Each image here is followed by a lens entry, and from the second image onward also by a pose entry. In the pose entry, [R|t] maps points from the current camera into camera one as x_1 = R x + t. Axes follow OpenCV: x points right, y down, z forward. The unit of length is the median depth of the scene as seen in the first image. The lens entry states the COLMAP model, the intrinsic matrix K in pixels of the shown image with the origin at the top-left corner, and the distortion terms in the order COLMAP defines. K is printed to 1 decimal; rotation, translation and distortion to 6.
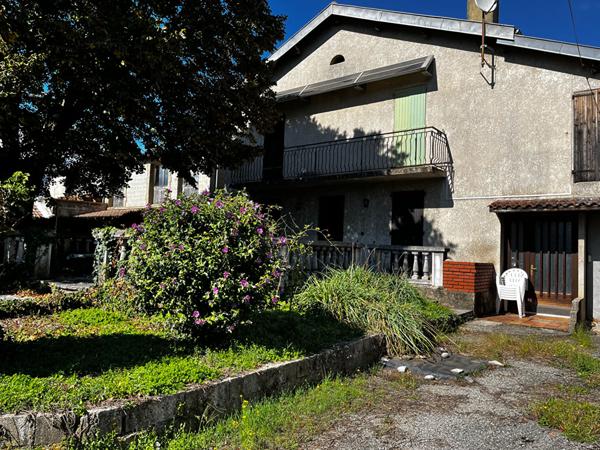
lens RADIAL K [[457.7, 0, 300.0], [0, 457.7, 225.0], [0, 0, 1]] dist [0.081484, -0.119099]
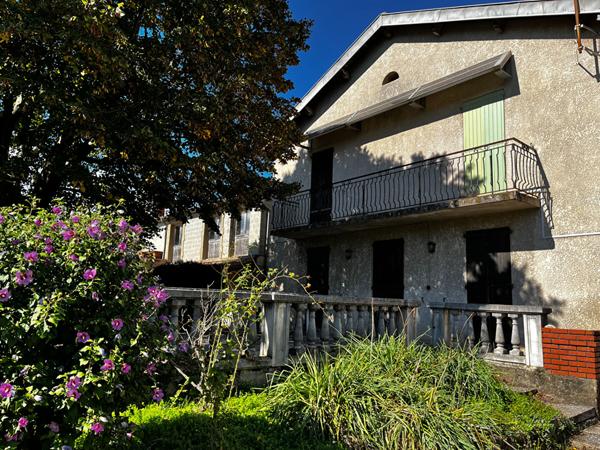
lens RADIAL K [[457.7, 0, 300.0], [0, 457.7, 225.0], [0, 0, 1]] dist [0.081484, -0.119099]
pose [[0.979120, -0.035210, -0.200210, 0.093410], [0.010074, 0.992079, -0.125207, 0.010405], [0.203033, 0.120576, 0.971720, 0.225684]]
